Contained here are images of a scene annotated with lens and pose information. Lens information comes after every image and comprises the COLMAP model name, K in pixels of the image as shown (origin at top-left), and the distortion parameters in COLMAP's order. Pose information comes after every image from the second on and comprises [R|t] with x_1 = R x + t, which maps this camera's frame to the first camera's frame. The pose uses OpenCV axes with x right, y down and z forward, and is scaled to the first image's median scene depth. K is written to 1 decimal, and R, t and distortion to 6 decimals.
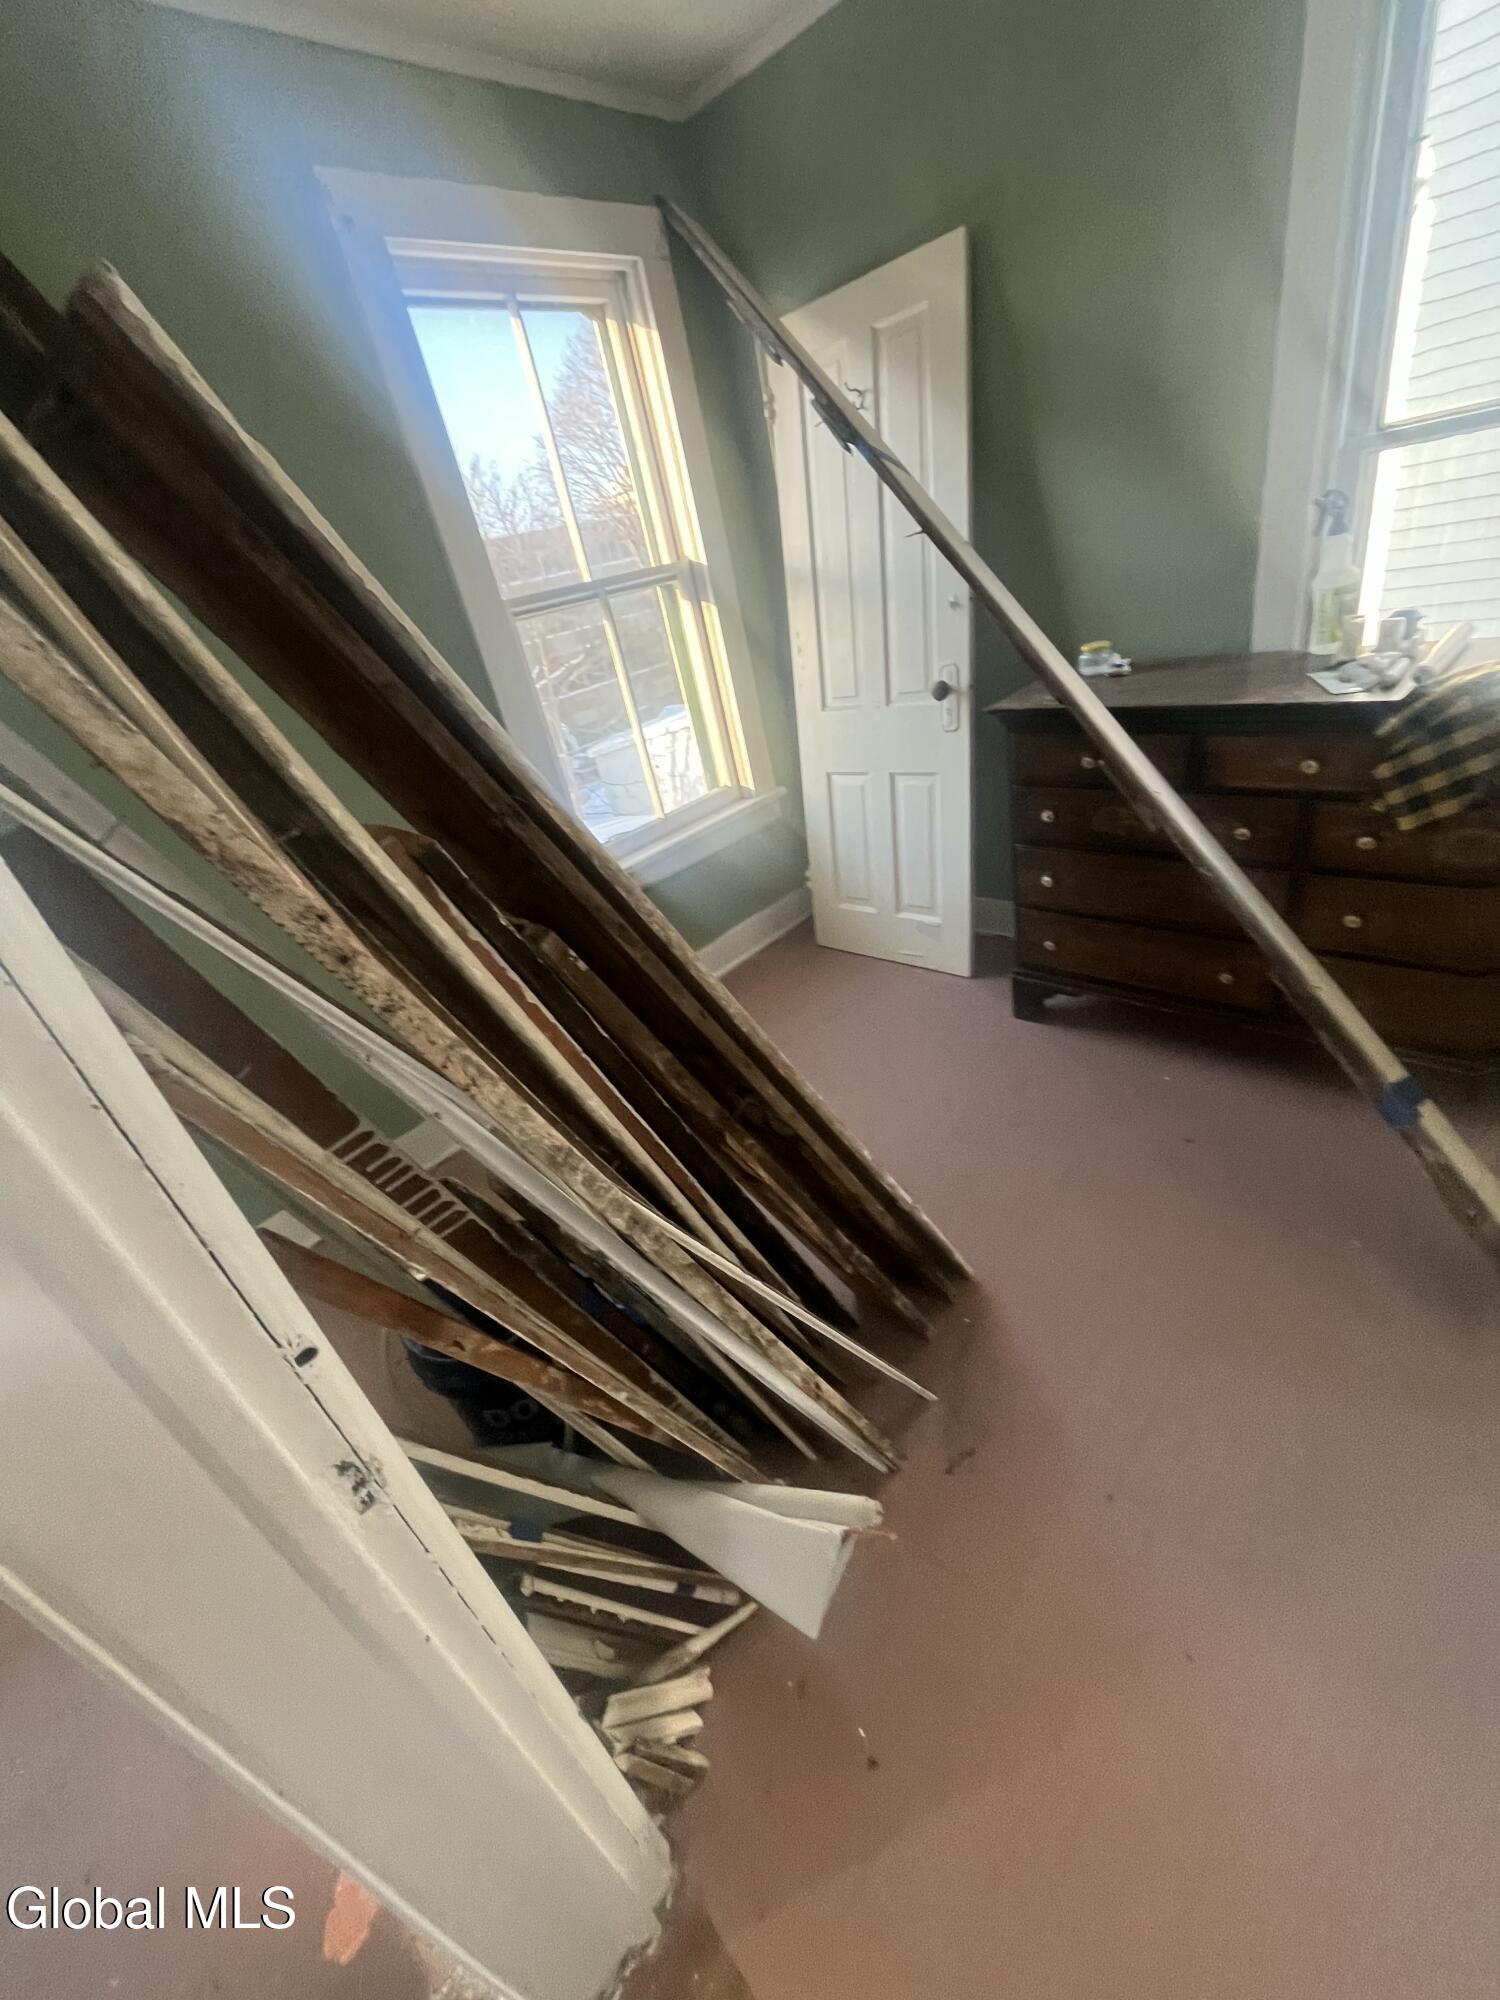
lens RADIAL K [[804.4, 0, 749.1], [0, 804.4, 992.2], [0, 0, 1]] dist [-0.001698, 0.000022]
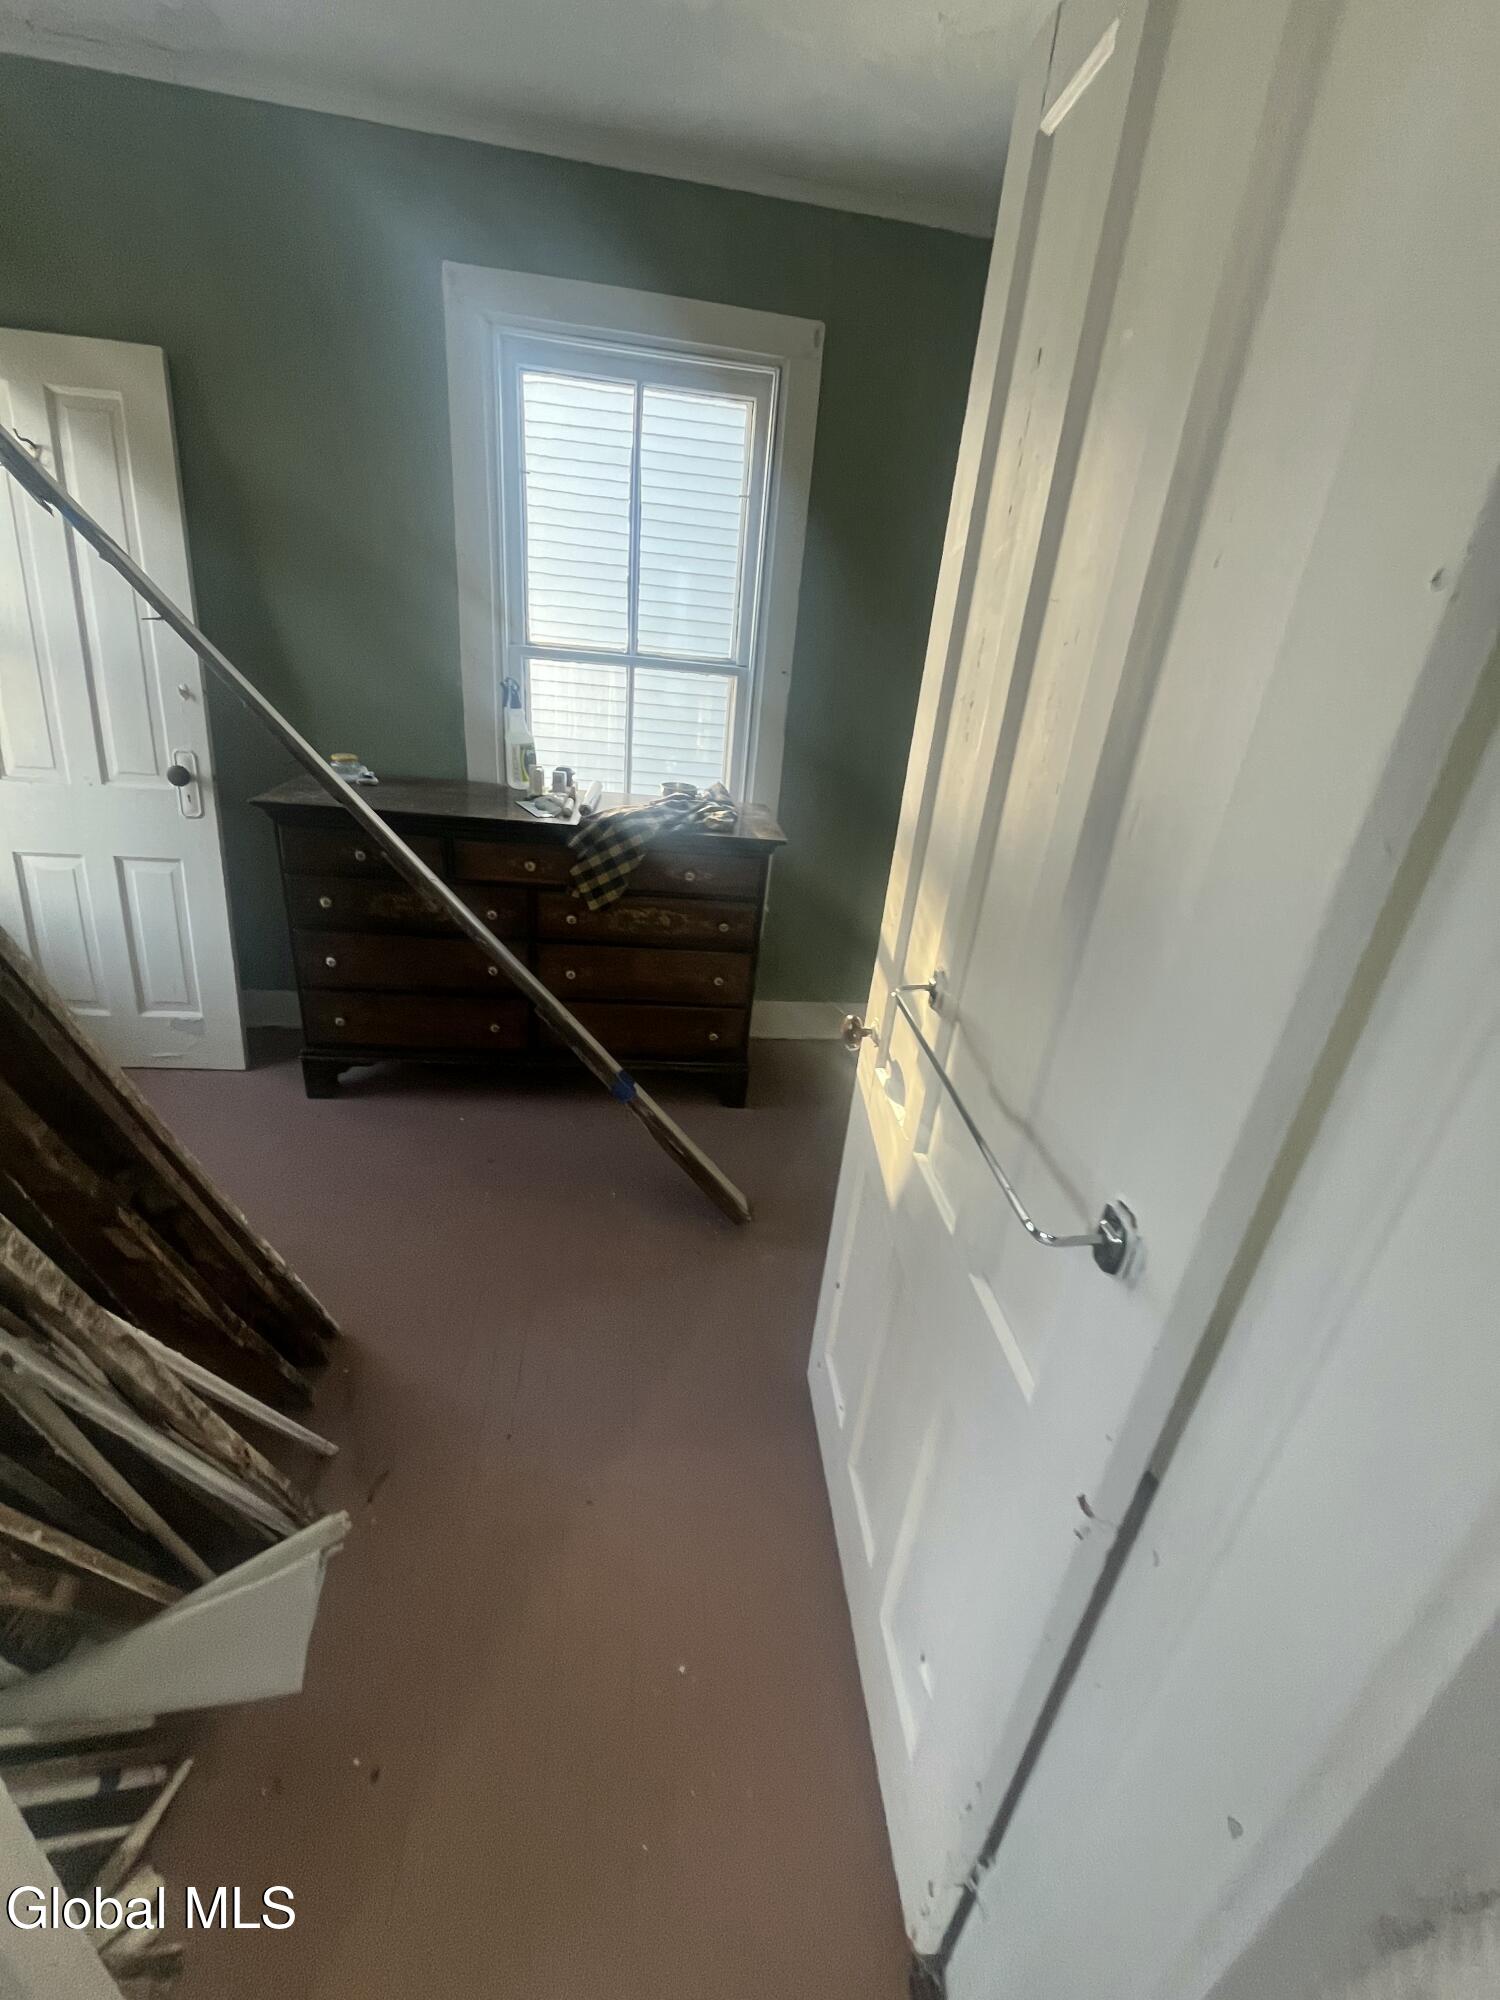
lens RADIAL K [[784.6, 0, 751.7], [0, 784.6, 979.9], [0, 0, 1]] dist [-0.001864, -0.000297]
pose [[0.606394, -0.064521, 0.792542, -0.156760], [0.174726, 0.983154, -0.053649, 0.052125], [-0.775730, 0.171010, 0.607452, -0.088355]]
